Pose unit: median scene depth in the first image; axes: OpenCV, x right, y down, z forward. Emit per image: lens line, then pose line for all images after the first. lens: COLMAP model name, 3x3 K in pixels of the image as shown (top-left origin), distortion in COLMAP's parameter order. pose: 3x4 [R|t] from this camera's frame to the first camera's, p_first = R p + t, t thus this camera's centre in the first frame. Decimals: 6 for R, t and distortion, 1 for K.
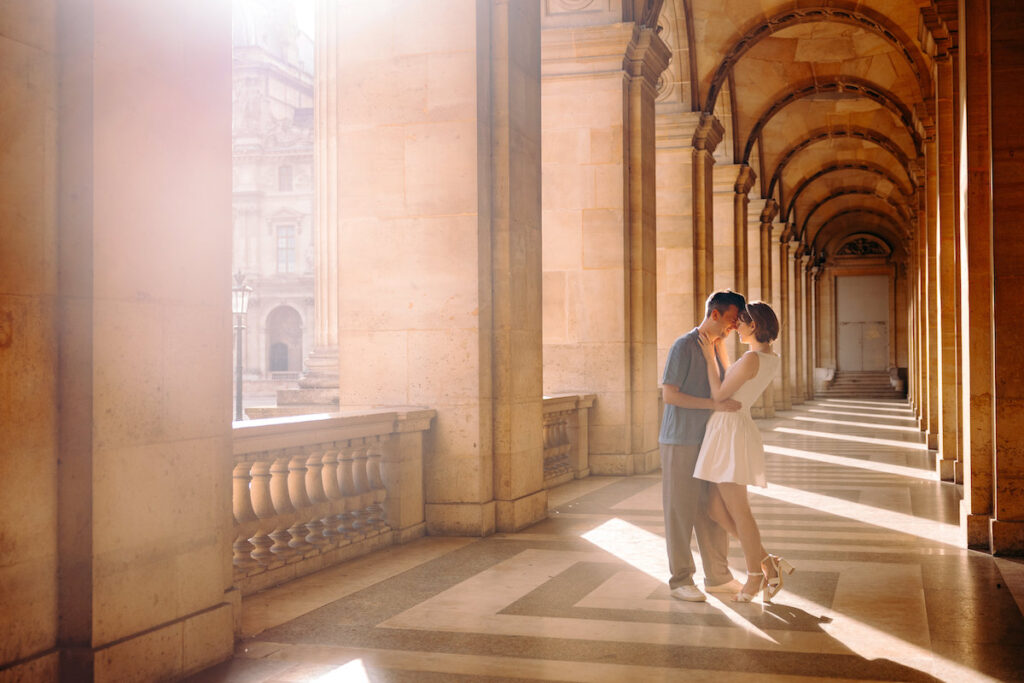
lens RADIAL K [[1320.5, 0, 505.4], [0, 1320.5, 337.1], [0, 0, 1]] dist [0.027525, 0.022604]
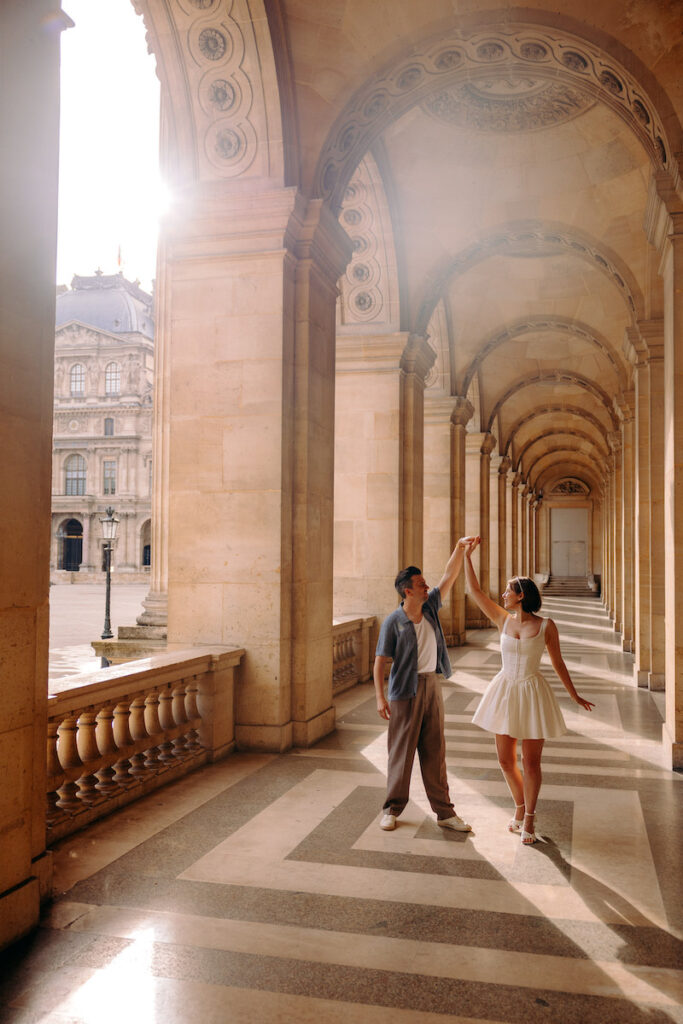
lens RADIAL K [[922.3, 0, 350.0], [0, 922.3, 521.0], [0, 0, 1]] dist [0.003103, 0.018050]
pose [[0.999187, 0.014929, 0.037446, 0.007988], [-0.014379, 0.999785, -0.014925, -0.037435], [-0.037661, 0.014374, 0.999187, 0.096551]]
